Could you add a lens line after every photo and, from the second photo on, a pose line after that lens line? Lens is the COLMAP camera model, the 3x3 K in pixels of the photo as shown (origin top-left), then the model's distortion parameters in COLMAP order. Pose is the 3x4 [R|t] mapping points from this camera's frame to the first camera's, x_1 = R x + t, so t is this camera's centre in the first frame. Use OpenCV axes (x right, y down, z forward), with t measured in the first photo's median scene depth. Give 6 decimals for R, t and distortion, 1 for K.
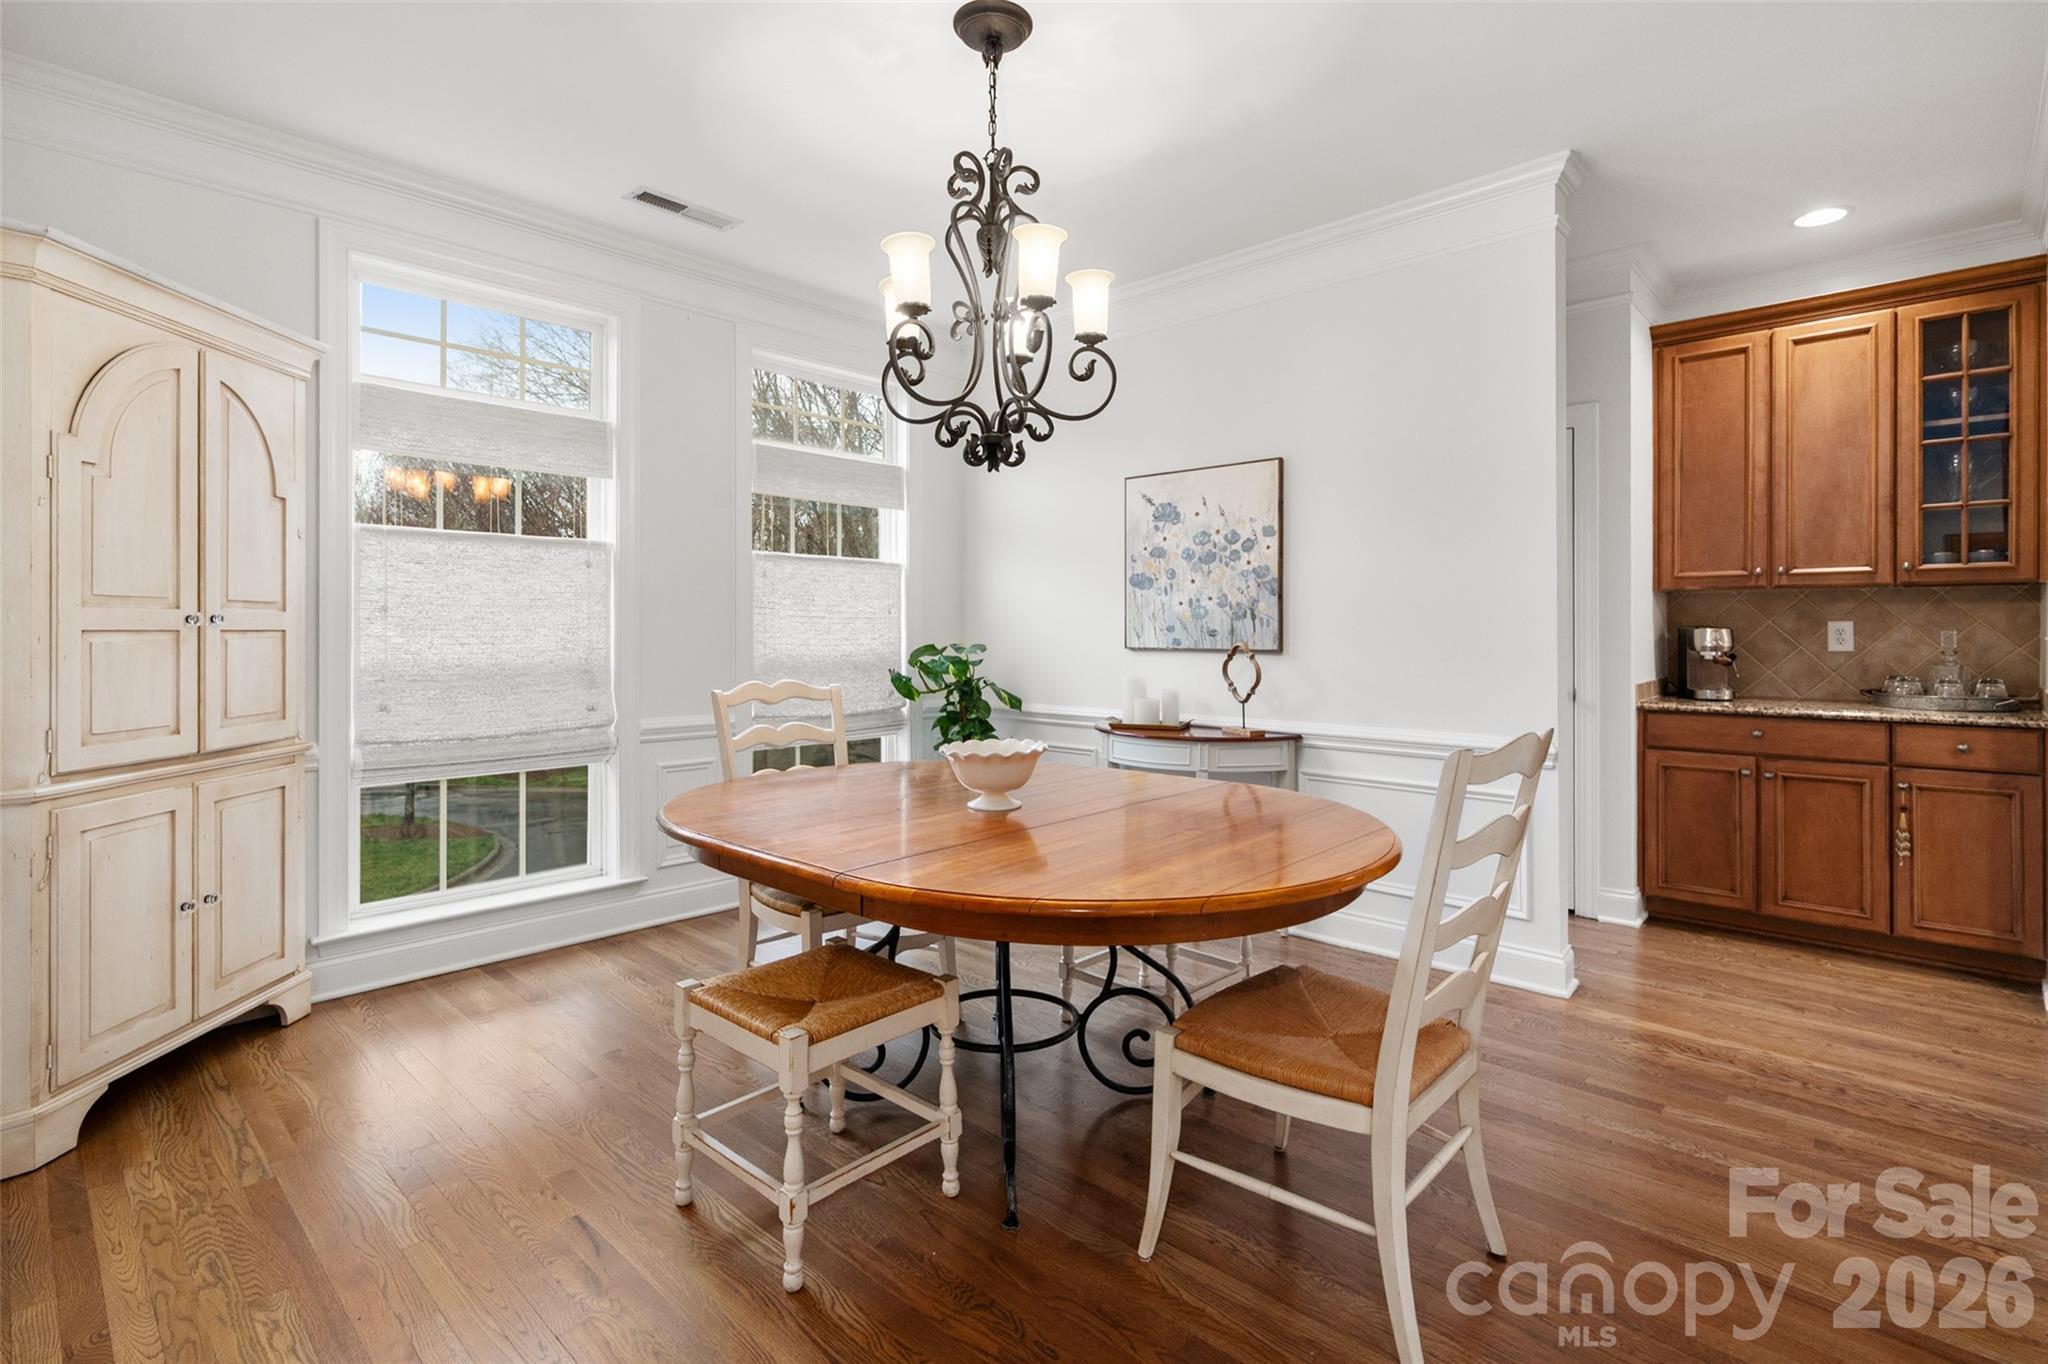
lens RADIAL K [[963.3, 0, 1025.7], [0, 963.3, 631.5], [0, 0, 1]] dist [-0.003081, -0.000496]
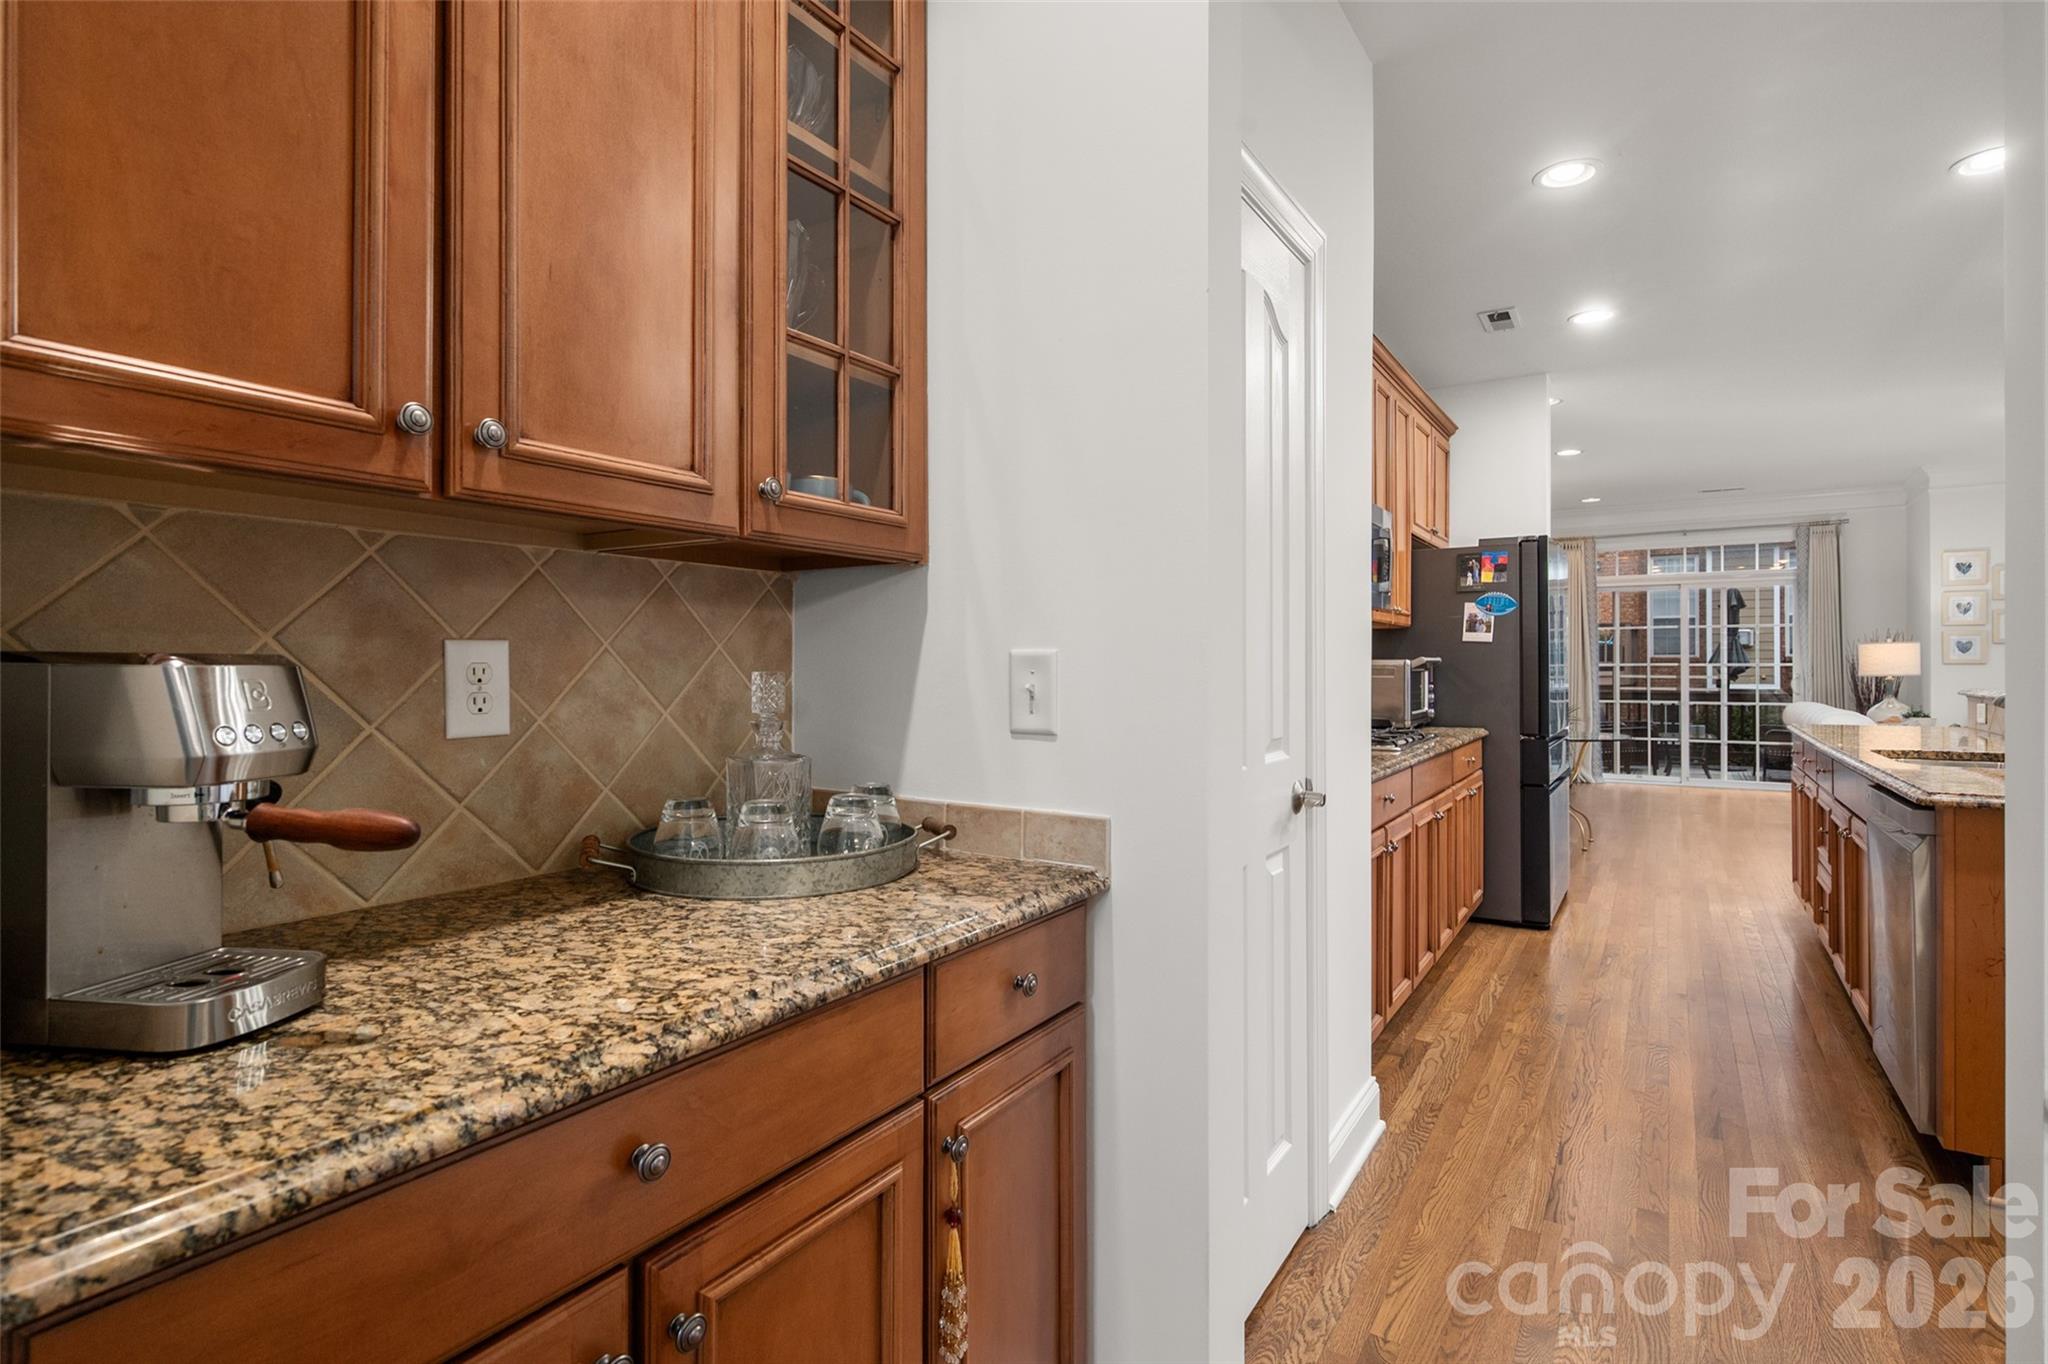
lens RADIAL K [[1017.9, 0, 1024.0], [0, 1017.9, 682.0], [0, 0, 1]] dist [-0.000641, -0.000146]
pose [[-0.183885, -0.016518, 0.982809, 0.525794], [0.000978, 0.999855, 0.016987, -0.003138], [-0.982947, 0.004085, -0.183843, 0.960590]]
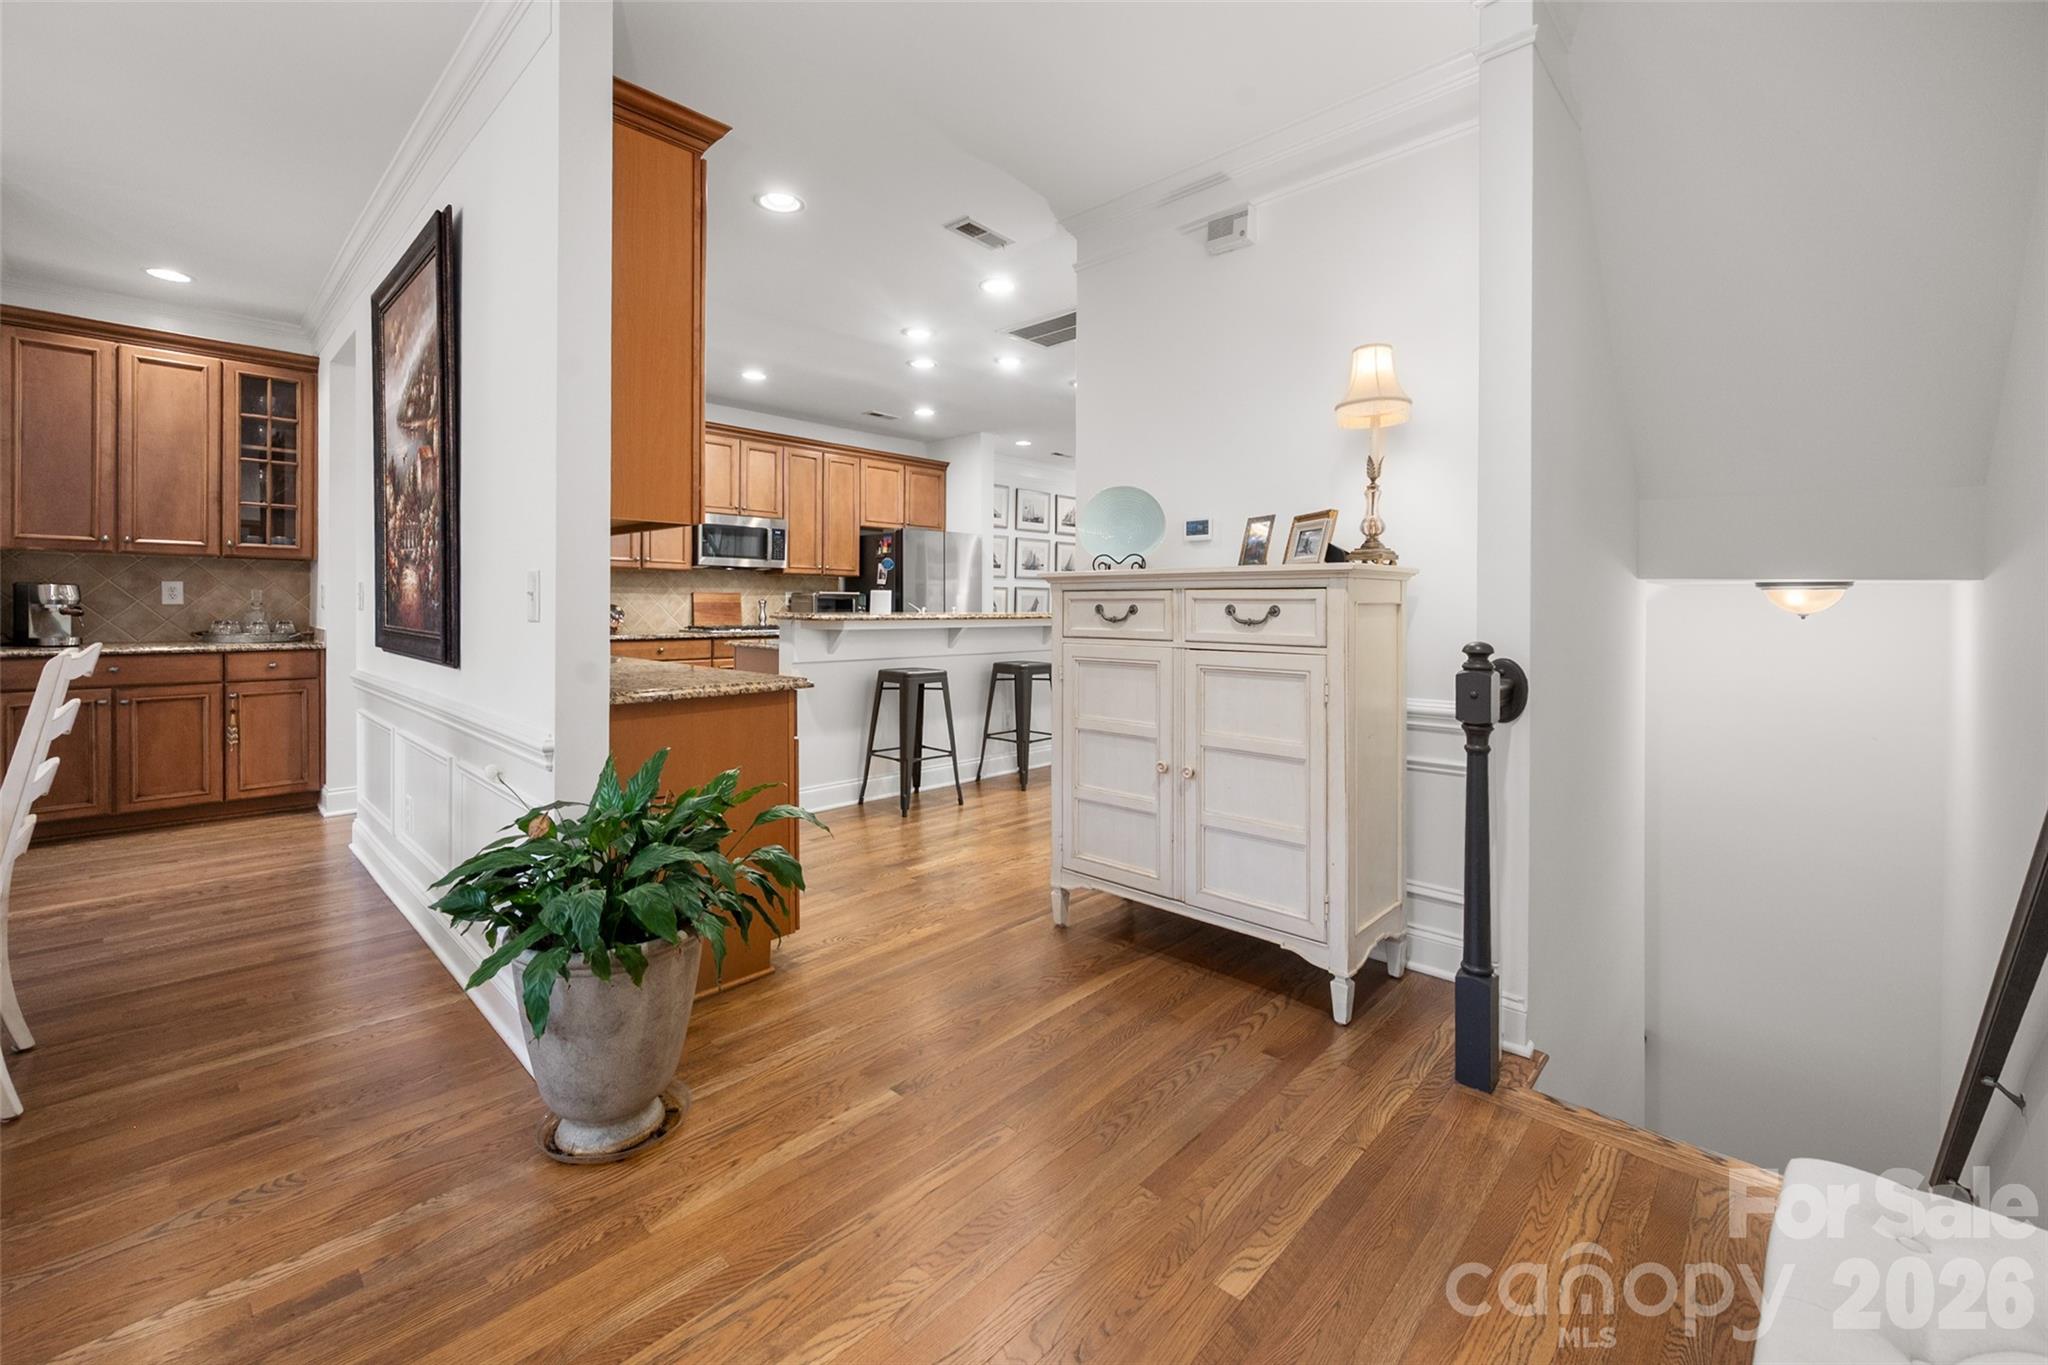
lens RADIAL K [[841.4, 0, 1030.2], [0, 841.4, 608.7], [0, 0, 1]] dist [-0.000134, -0.000098]
pose [[-0.001684, -0.004602, 0.999988, -0.327355], [-0.005726, 0.999973, 0.004592, 0.015926], [-0.999982, -0.005718, -0.001710, -0.182475]]
